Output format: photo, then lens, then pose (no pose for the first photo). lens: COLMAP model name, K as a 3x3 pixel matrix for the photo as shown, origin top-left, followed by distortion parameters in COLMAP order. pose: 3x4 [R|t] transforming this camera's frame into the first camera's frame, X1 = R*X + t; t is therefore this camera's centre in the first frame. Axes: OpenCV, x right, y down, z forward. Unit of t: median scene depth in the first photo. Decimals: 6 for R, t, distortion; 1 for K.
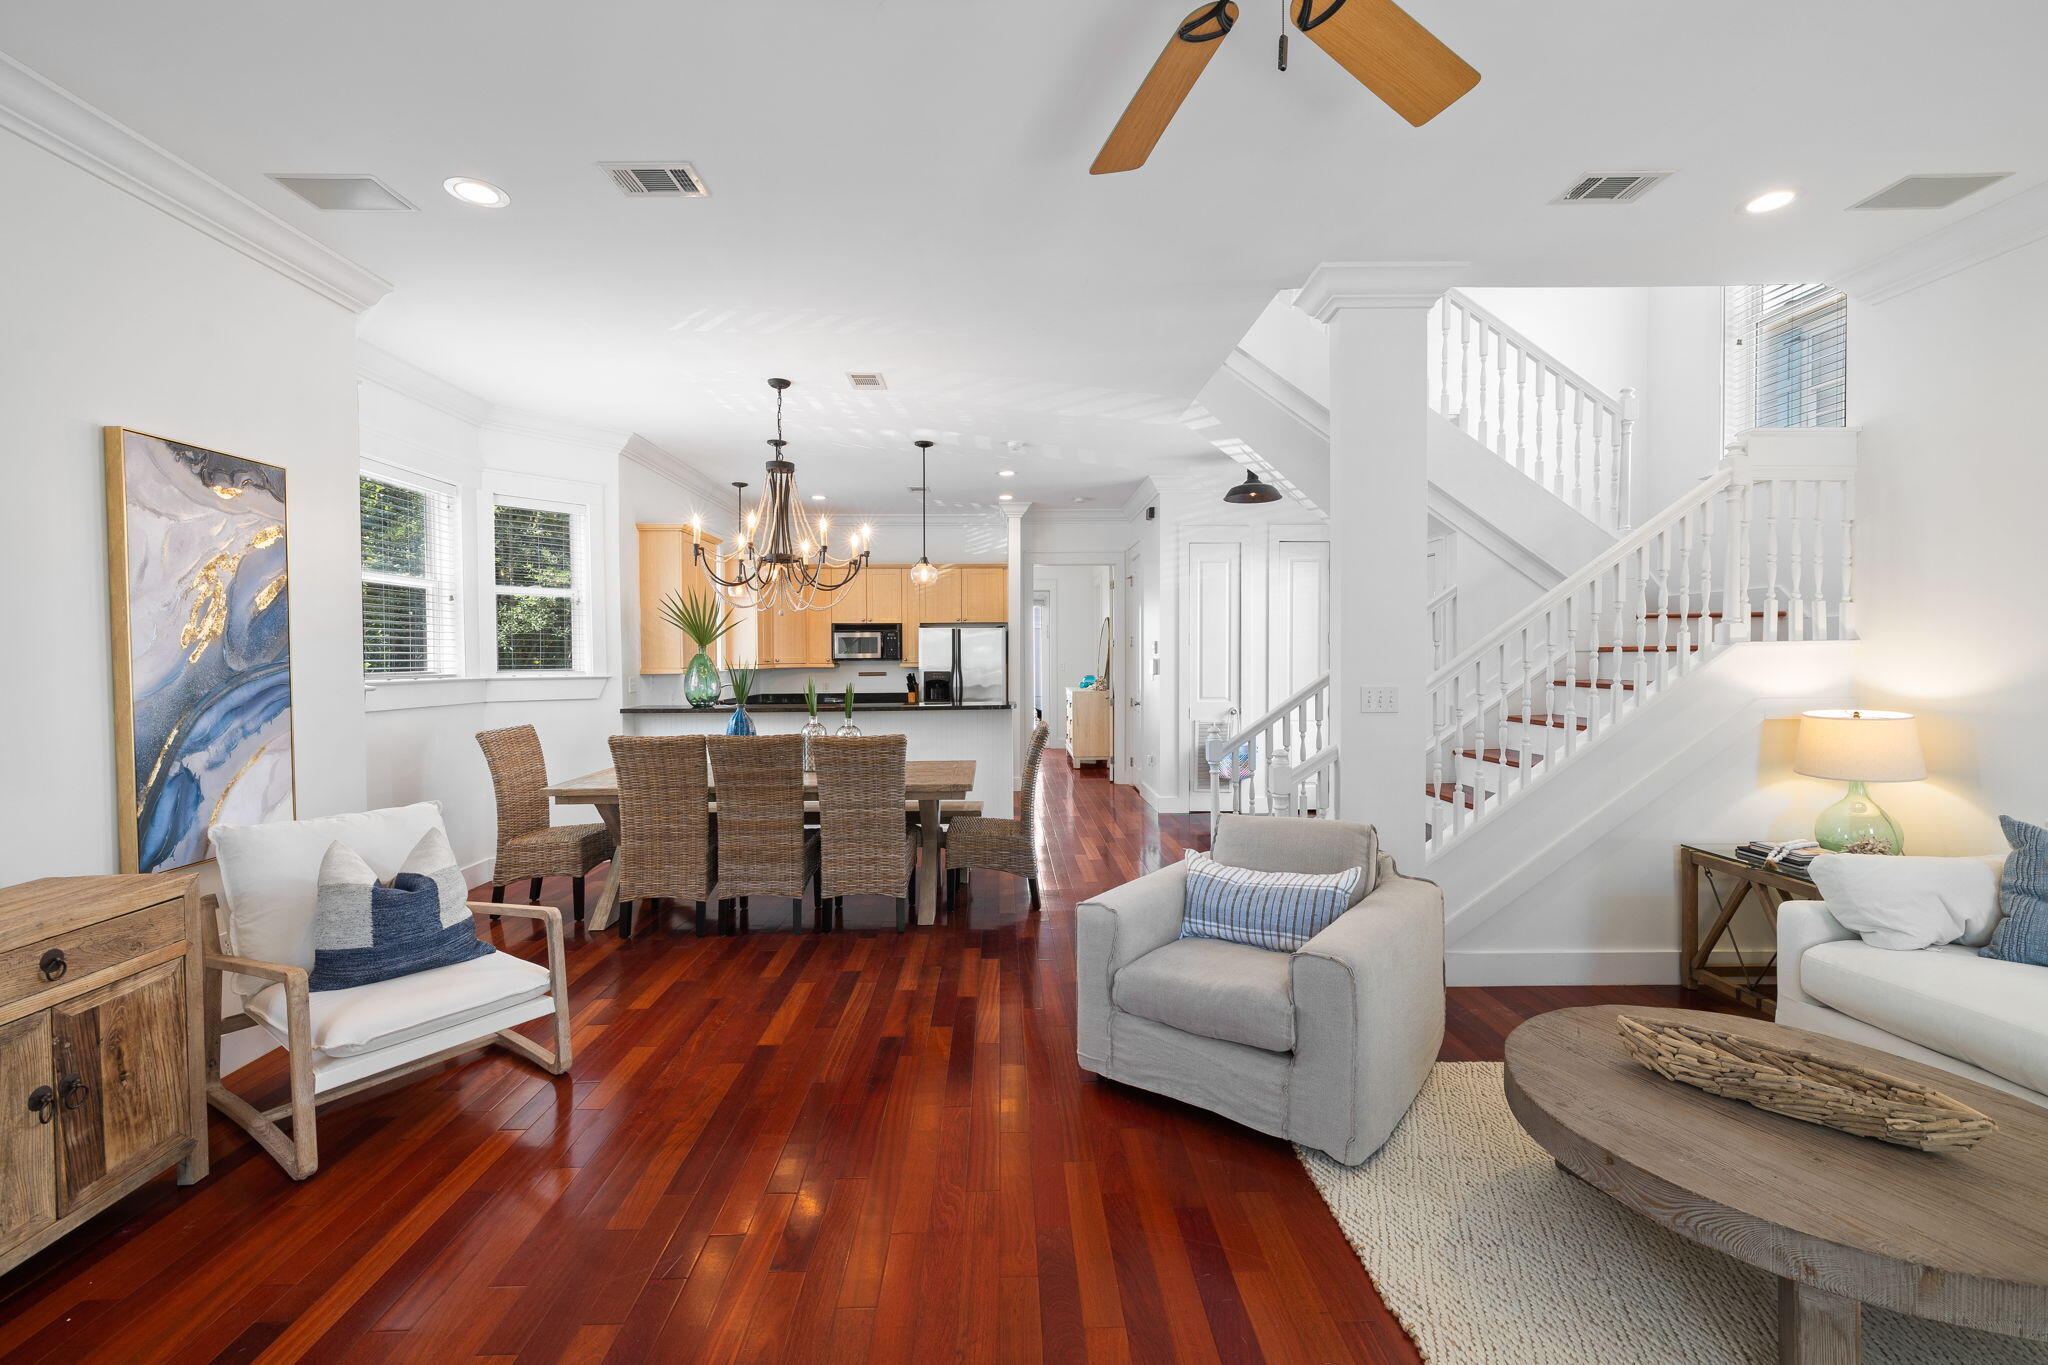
lens RADIAL K [[864.9, 0, 1015.2], [0, 864.9, 669.4], [0, 0, 1]] dist [0.002265, -0.000039]
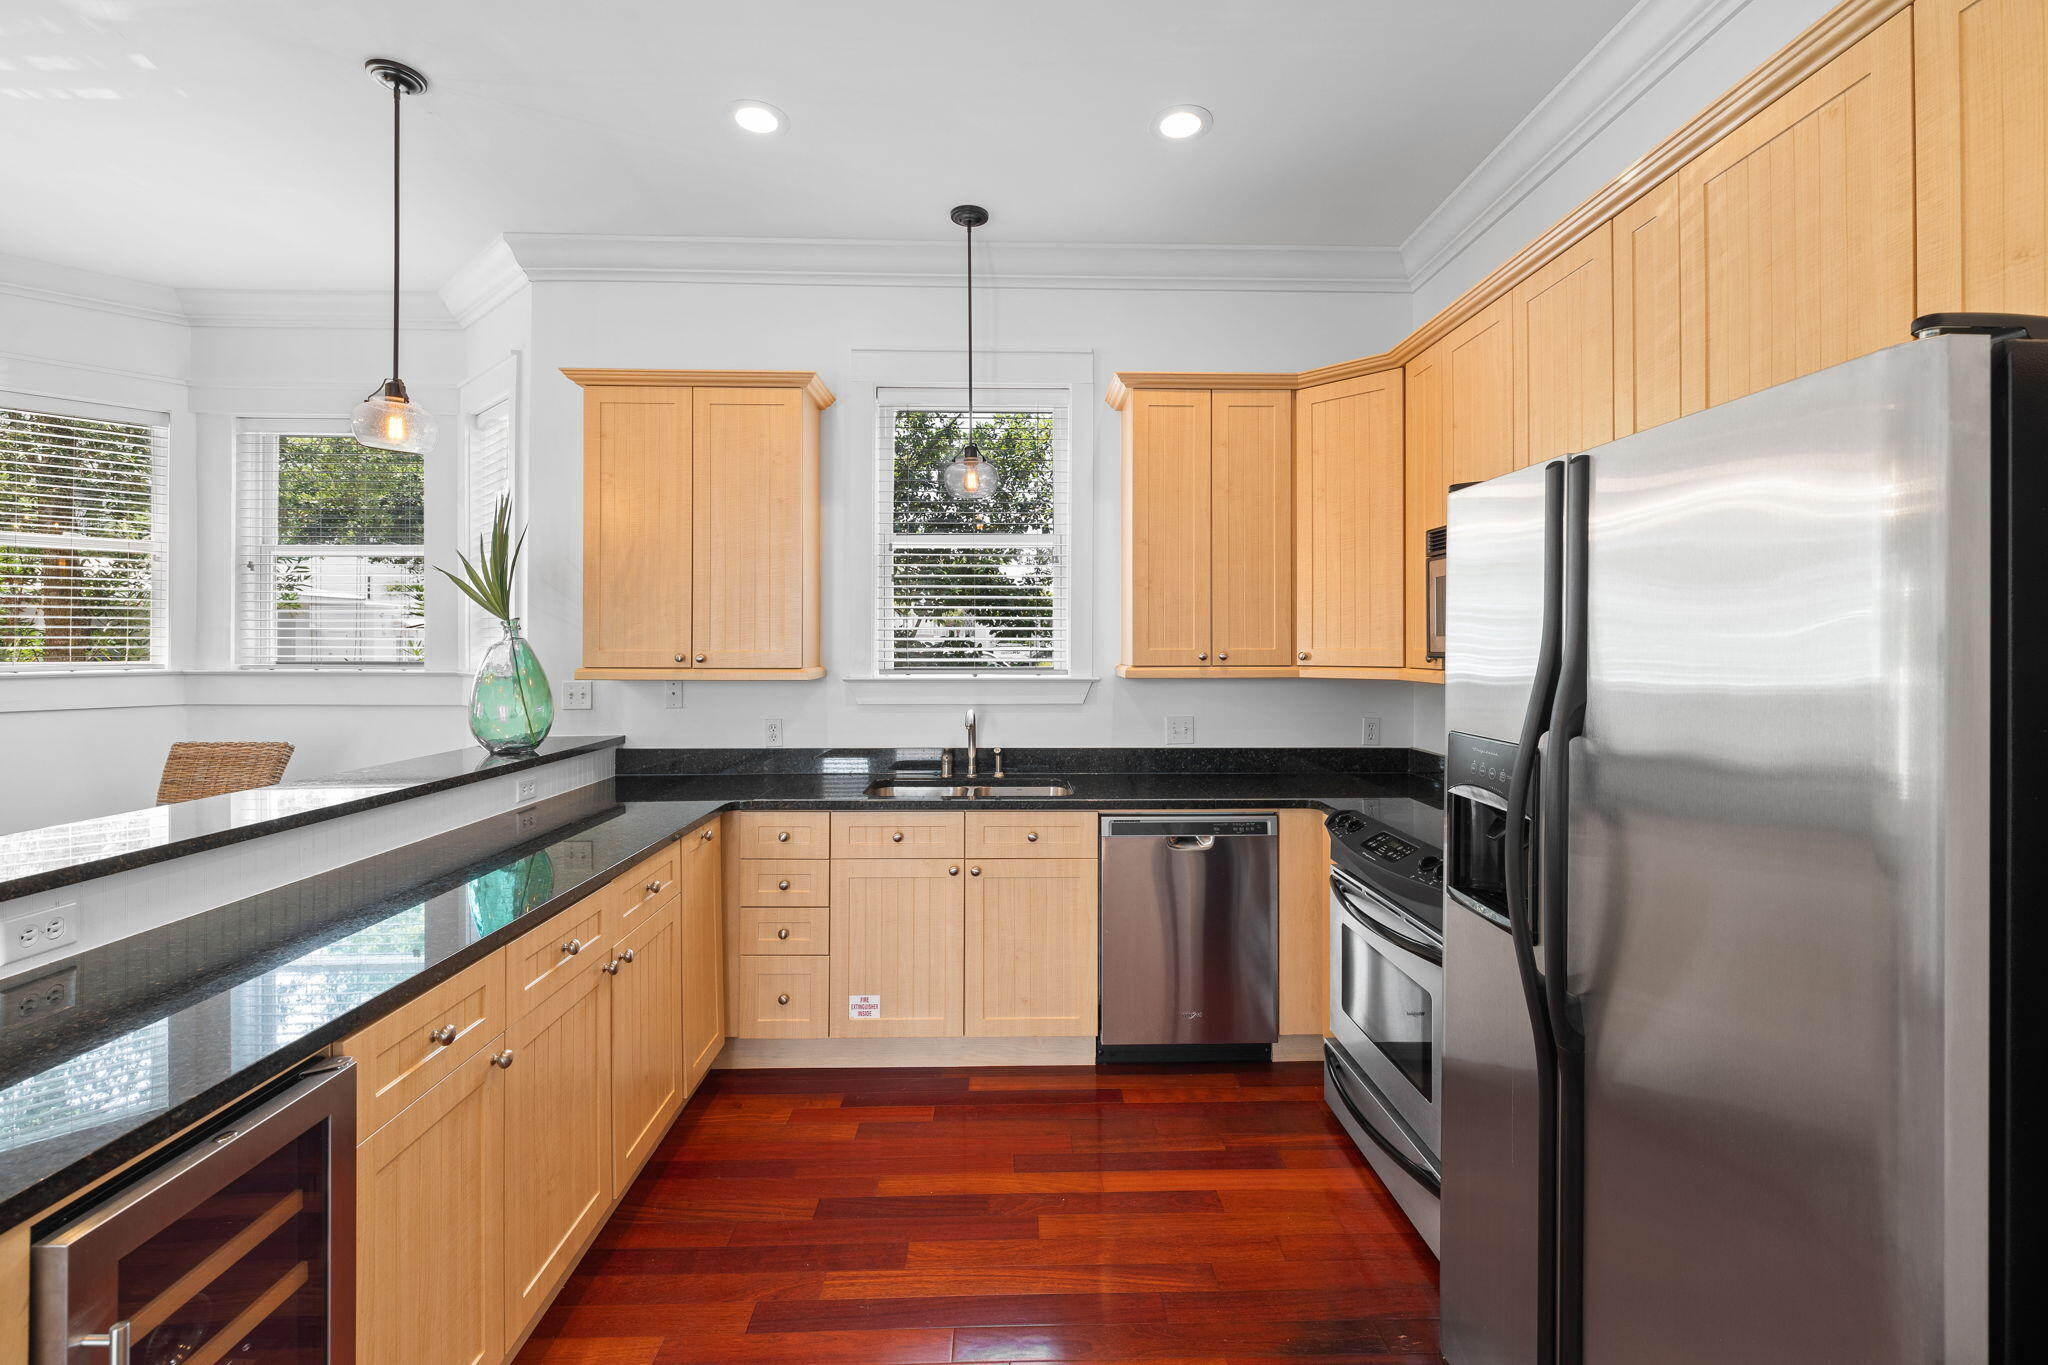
lens RADIAL K [[864.9, 0, 1031.8], [0, 864.9, 647.7], [0, 0, 1]] dist [0.002265, -0.000039]
pose [[0.014989, 0.008399, -0.999852, 0.123887], [-0.016861, 0.999825, 0.008146, -0.031024], [0.999745, 0.016737, 0.015128, 1.907658]]
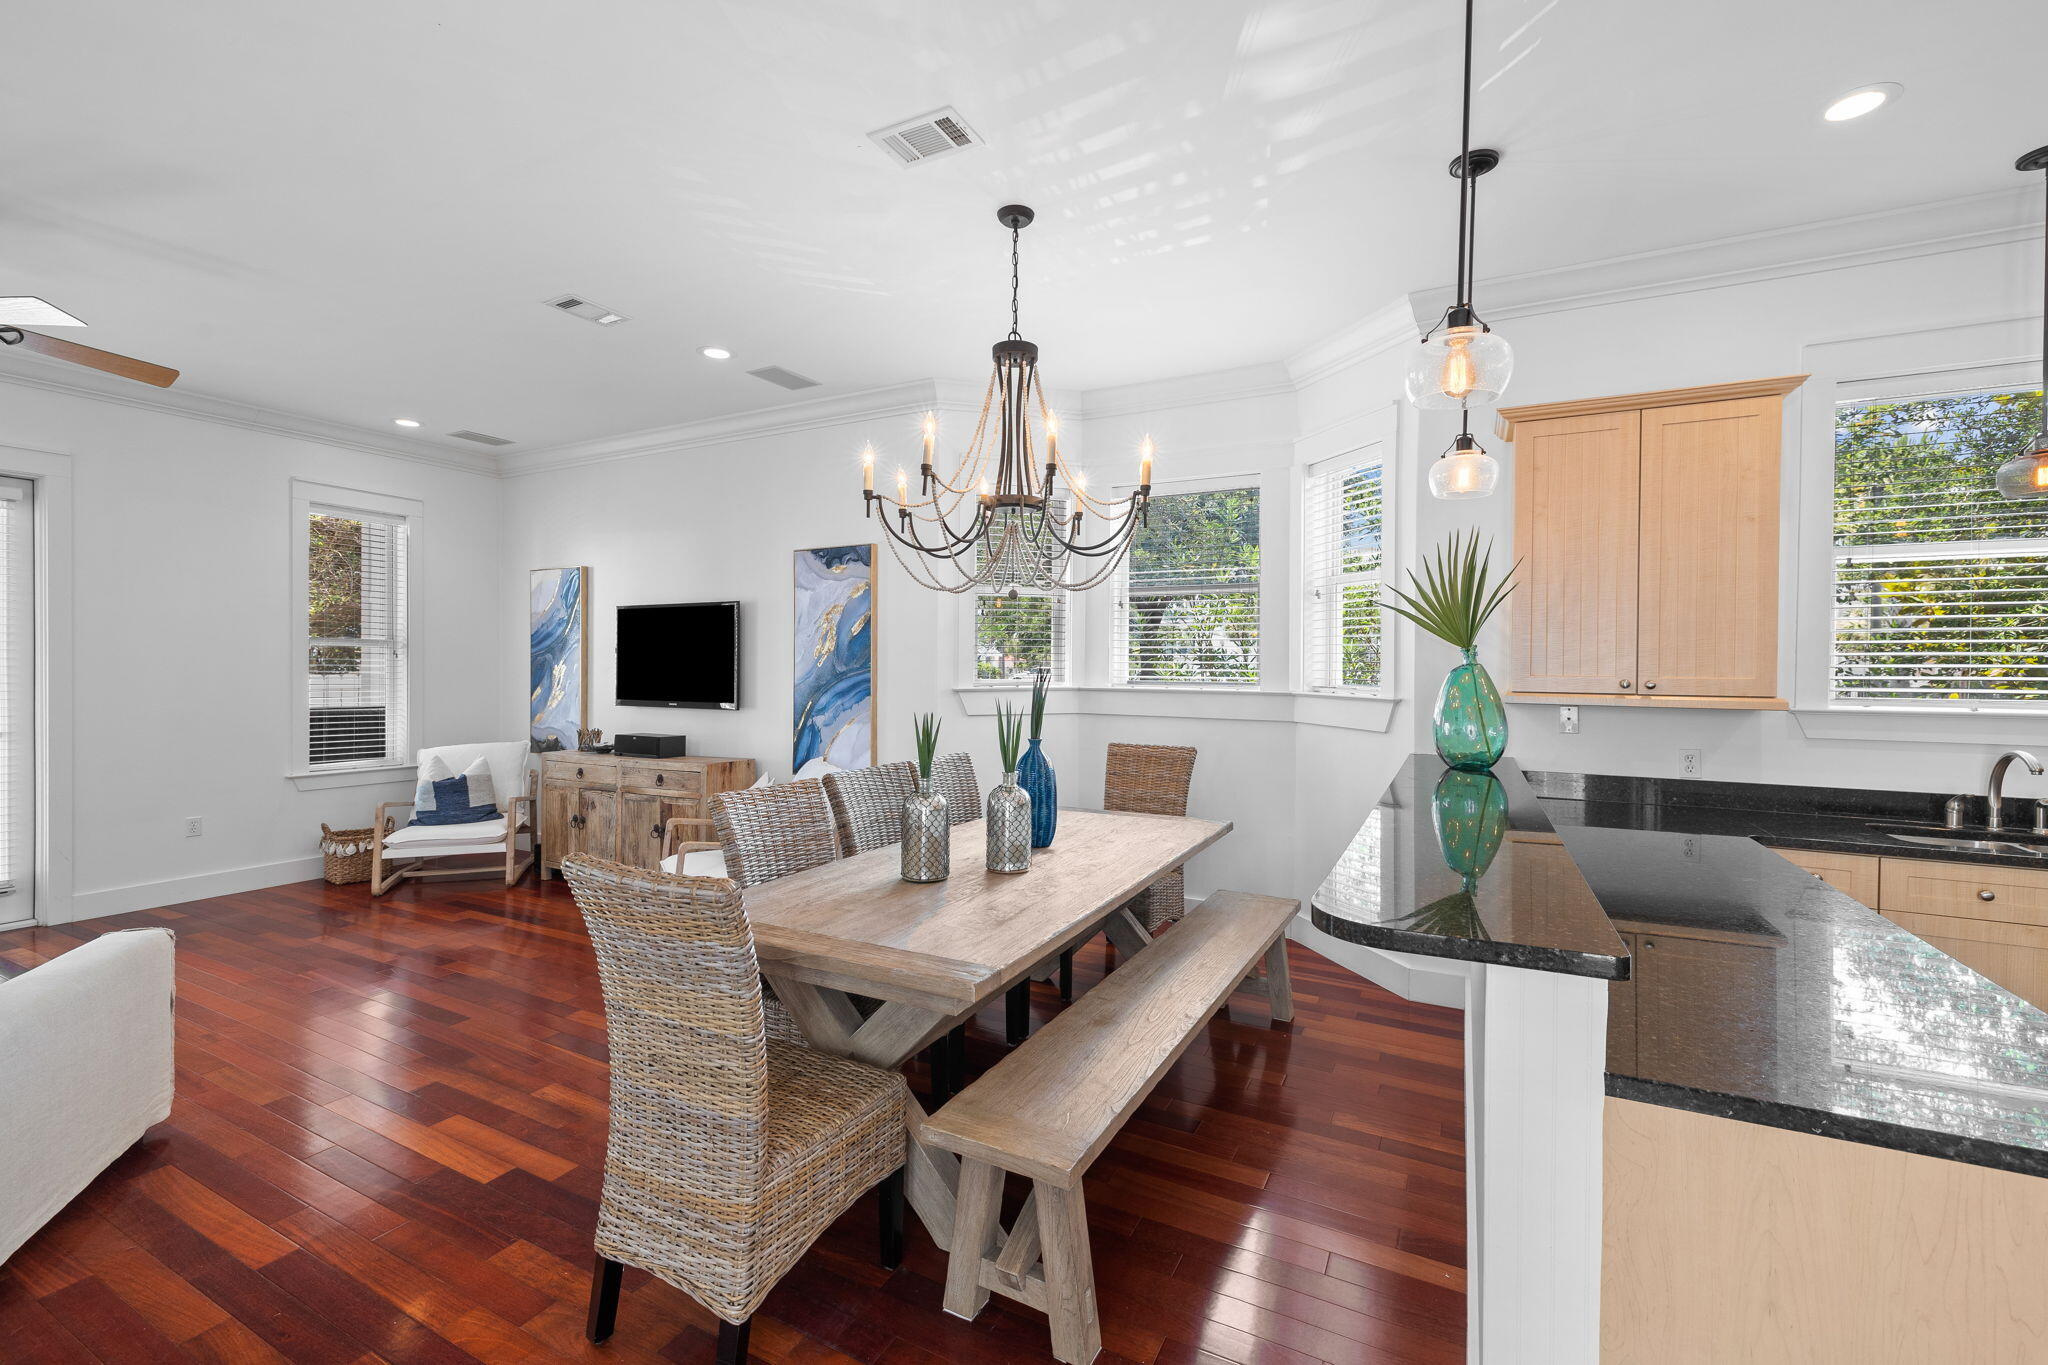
lens RADIAL K [[864.9, 0, 1035.9], [0, 864.9, 672.5], [0, 0, 1]] dist [0.002265, -0.000039]
pose [[-0.475354, 0.009174, -0.879747, 0.291089], [-0.018172, 0.999630, 0.020244, -0.026092], [0.879607, 0.025610, -0.475011, 1.465143]]
